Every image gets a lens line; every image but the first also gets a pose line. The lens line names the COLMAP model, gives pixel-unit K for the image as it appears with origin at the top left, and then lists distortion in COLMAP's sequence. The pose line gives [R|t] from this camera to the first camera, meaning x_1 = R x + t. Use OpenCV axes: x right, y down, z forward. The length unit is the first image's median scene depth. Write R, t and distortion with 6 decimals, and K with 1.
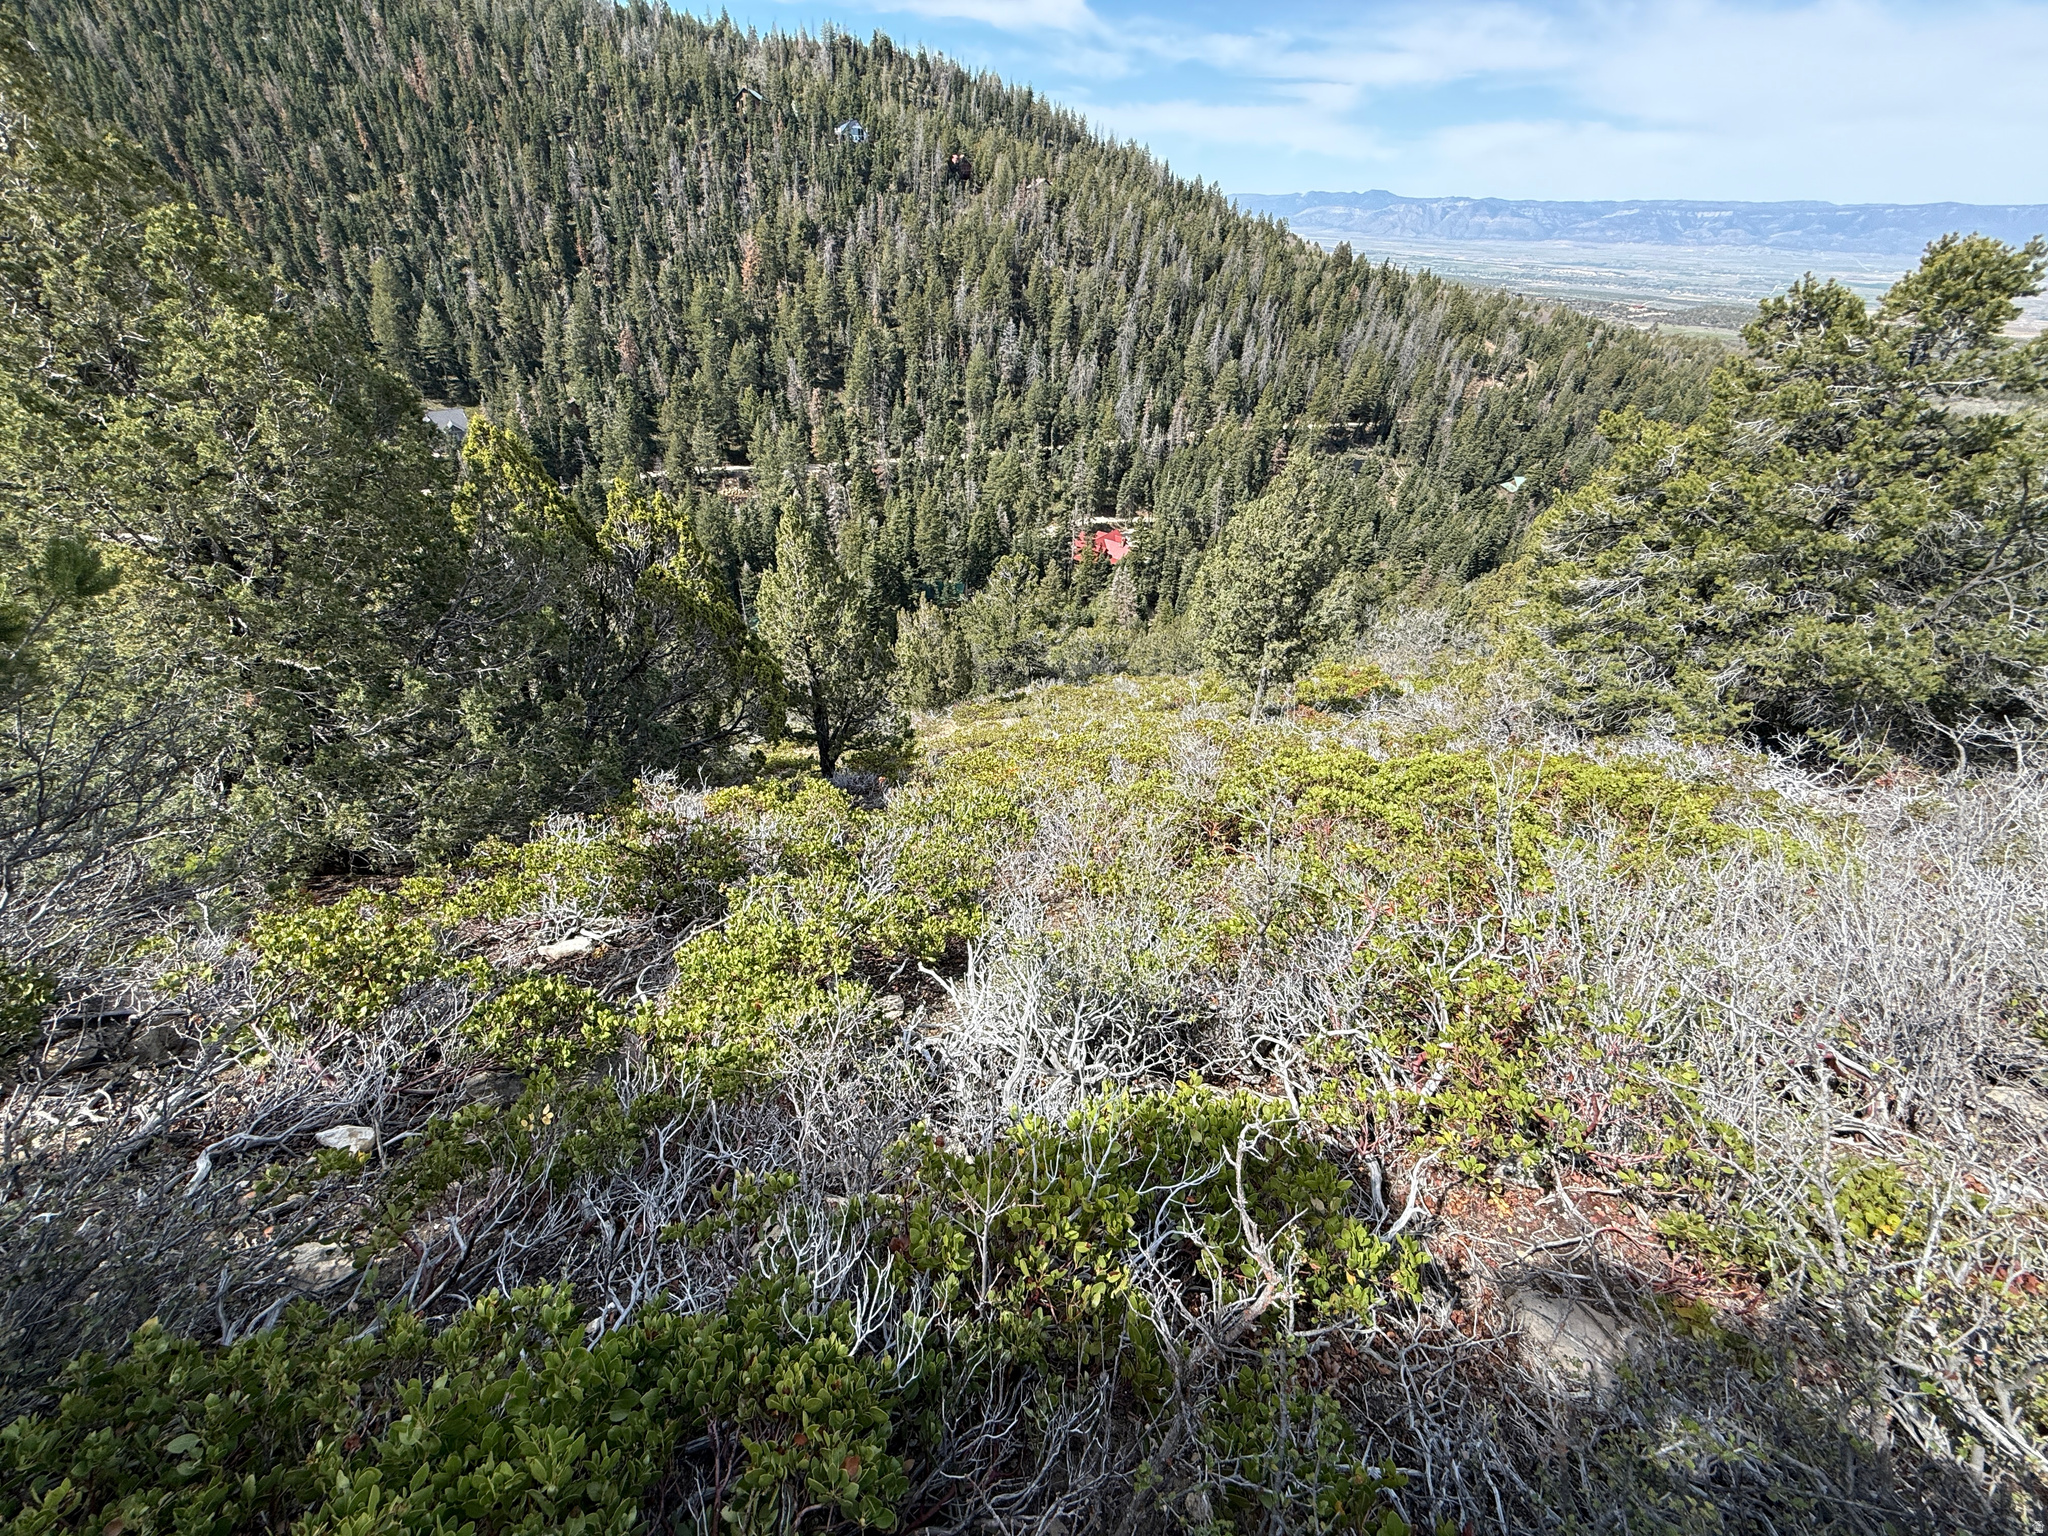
lens RADIAL K [[811.0, 0, 1018.1], [0, 811.0, 766.1], [0, 0, 1]] dist [0.000202, -0.001258]
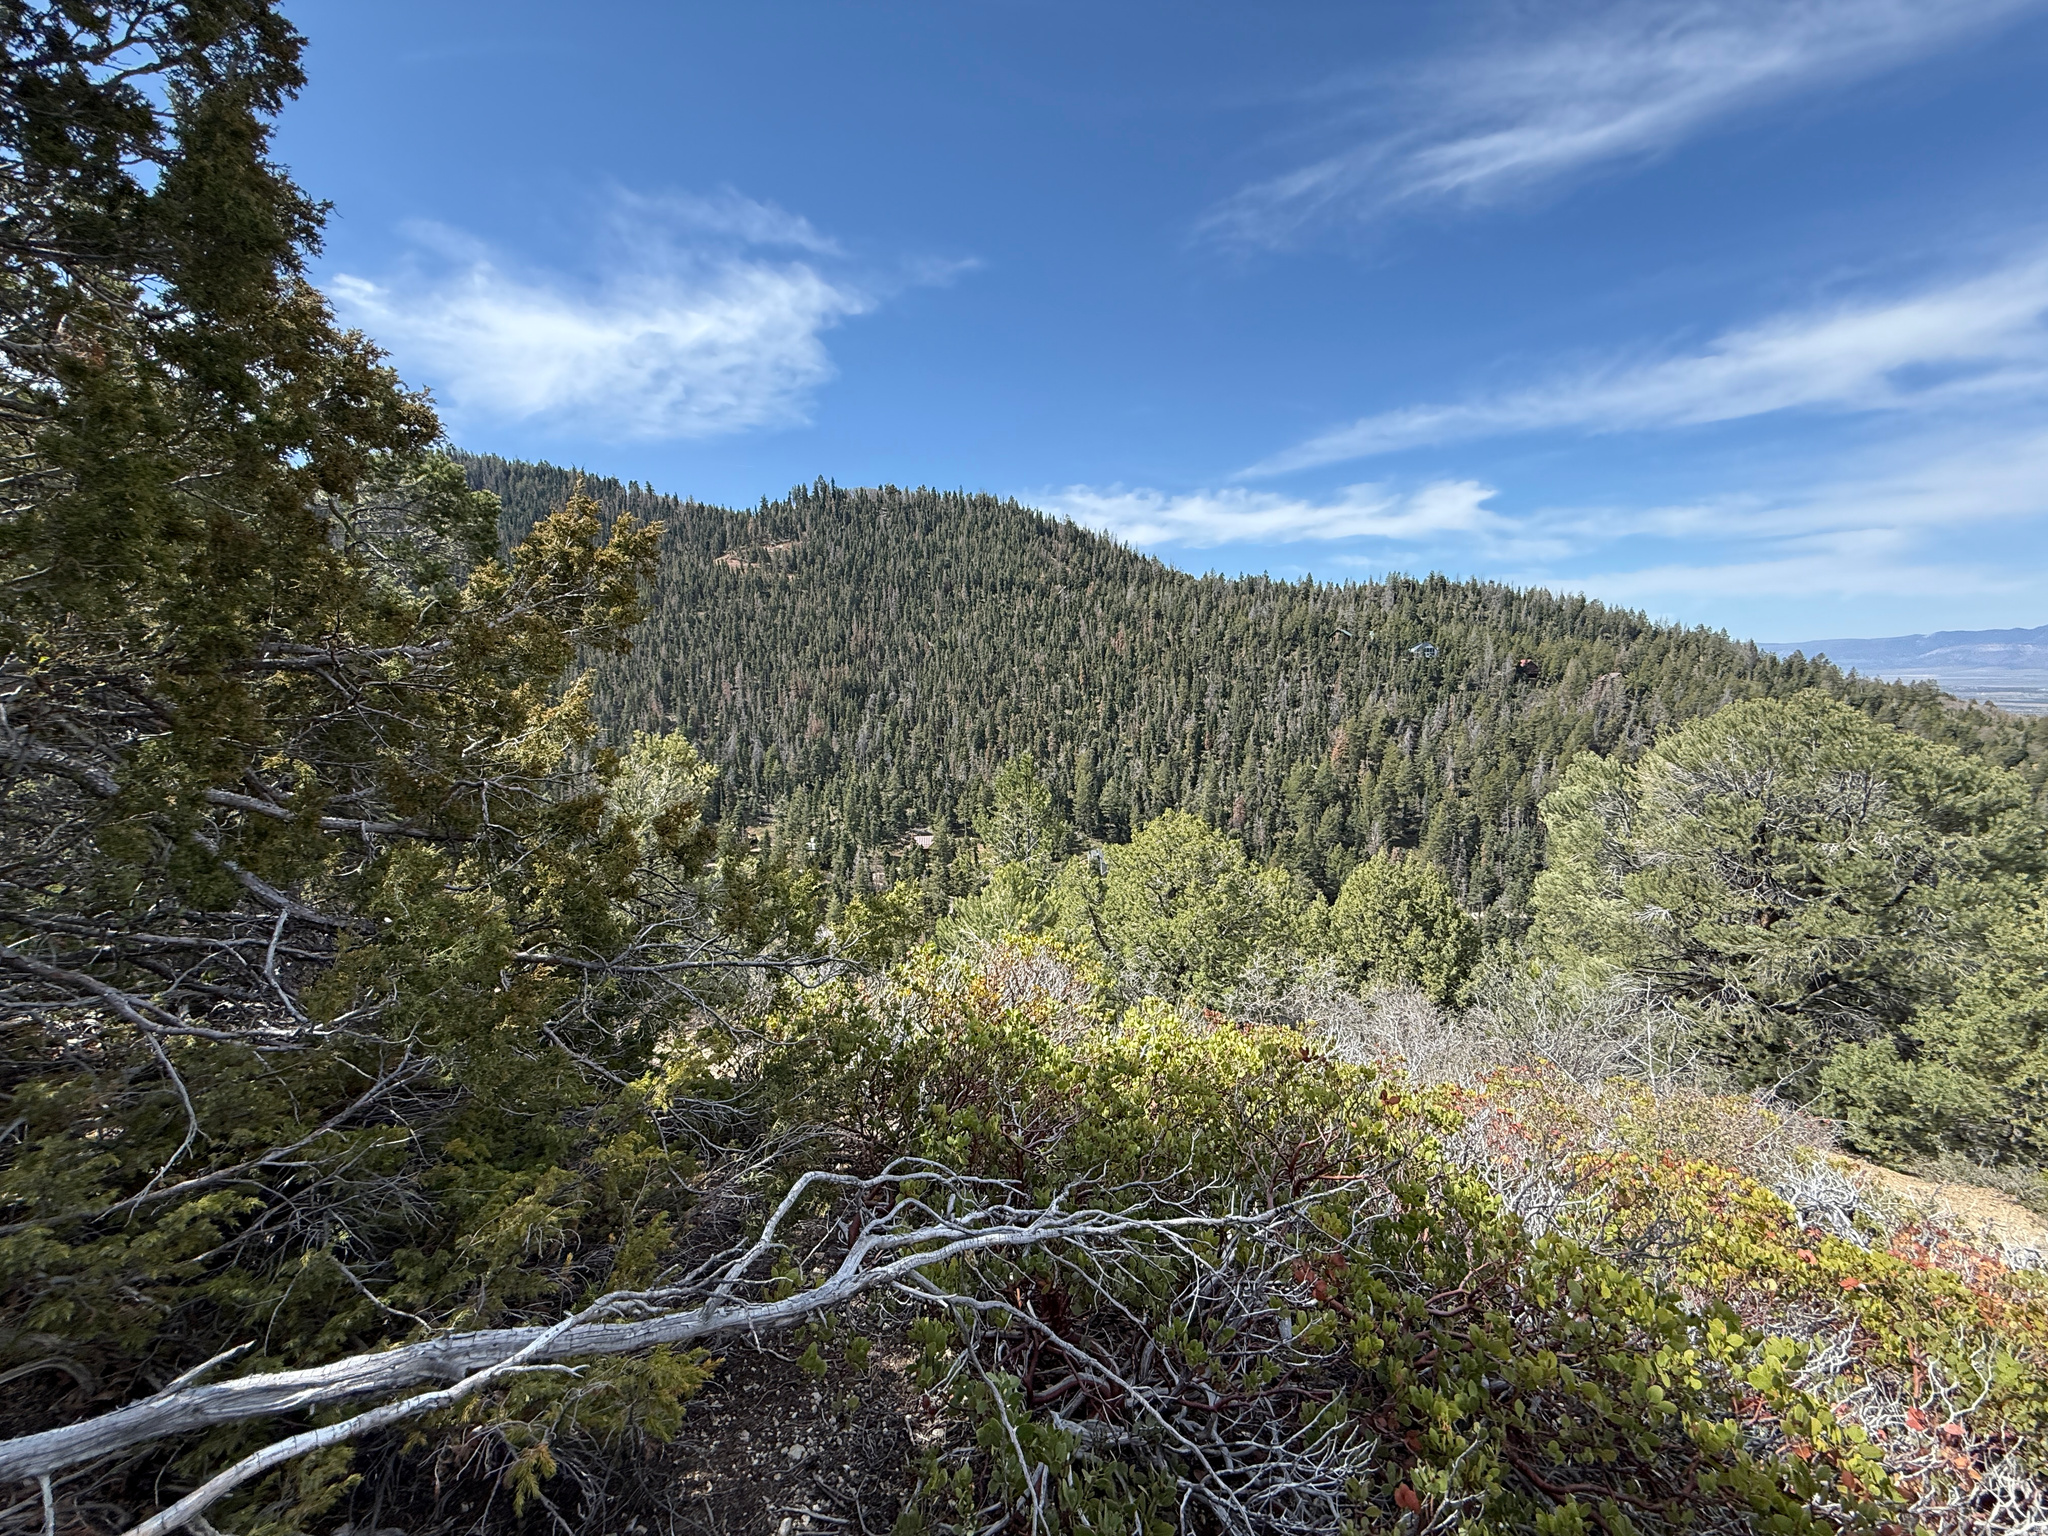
lens RADIAL K [[811.0, 0, 1014.5], [0, 811.0, 780.8], [0, 0, 1]] dist [0.000202, -0.001258]
pose [[0.847429, 0.018791, -0.530576, -0.097727], [-0.261459, 0.884553, -0.386271, 0.028970], [0.462064, 0.466061, 0.754509, -0.142016]]
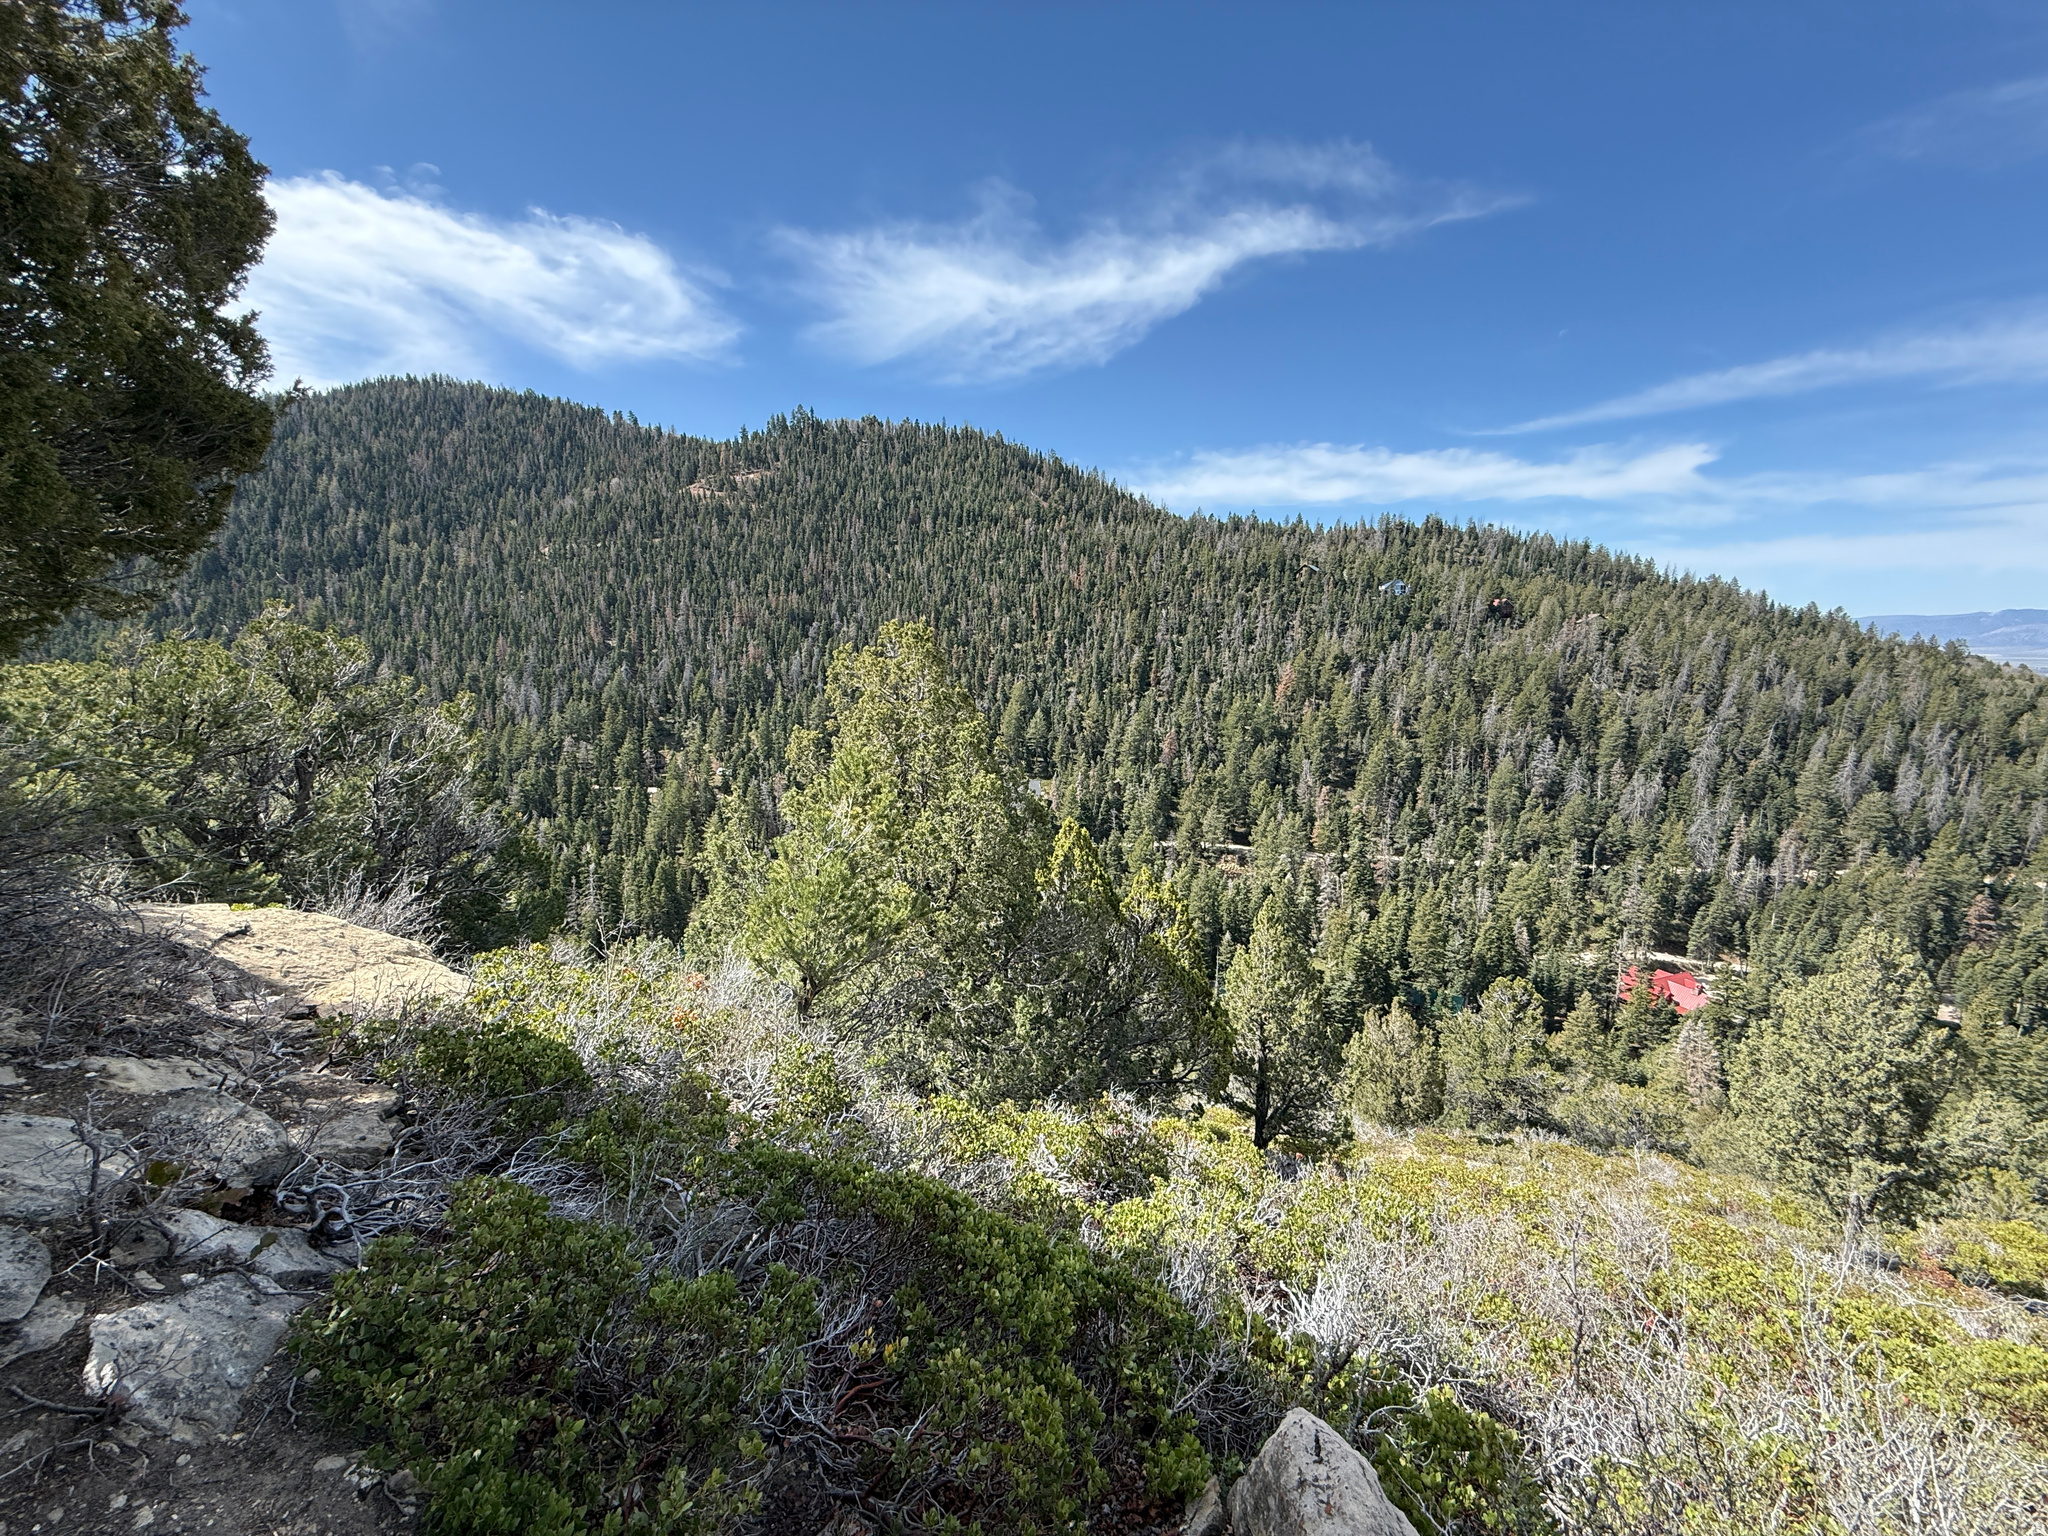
lens RADIAL K [[811.0, 0, 1017.5], [0, 811.0, 763.7], [0, 0, 1]] dist [0.000202, -0.001258]
pose [[0.830239, 0.057829, -0.554400, 0.003206], [-0.296060, 0.888462, -0.350689, 0.001435], [0.472283, 0.455291, 0.754757, -0.008883]]
